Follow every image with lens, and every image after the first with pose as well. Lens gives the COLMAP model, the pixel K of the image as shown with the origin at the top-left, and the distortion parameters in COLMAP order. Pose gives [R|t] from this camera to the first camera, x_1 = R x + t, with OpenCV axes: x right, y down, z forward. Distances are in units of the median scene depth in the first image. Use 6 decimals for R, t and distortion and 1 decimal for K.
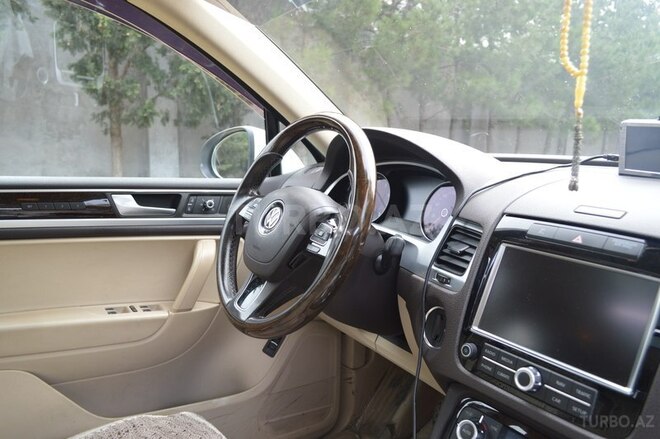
lens RADIAL K [[517.0, 0, 329.3], [0, 517.0, 218.8], [0, 0, 1]] dist [-0.013900, 0.001389]
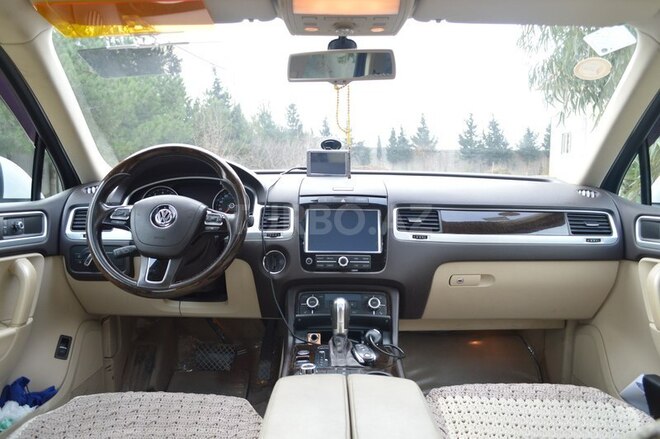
lens RADIAL K [[517.0, 0, 331.3], [0, 517.0, 221.3], [0, 0, 1]] dist [-0.013900, 0.001389]
pose [[0.577788, -0.109608, 0.808793, -0.765430], [0.146683, 0.988752, 0.029208, 0.028837], [-0.802898, 0.101760, 0.587367, -0.173732]]
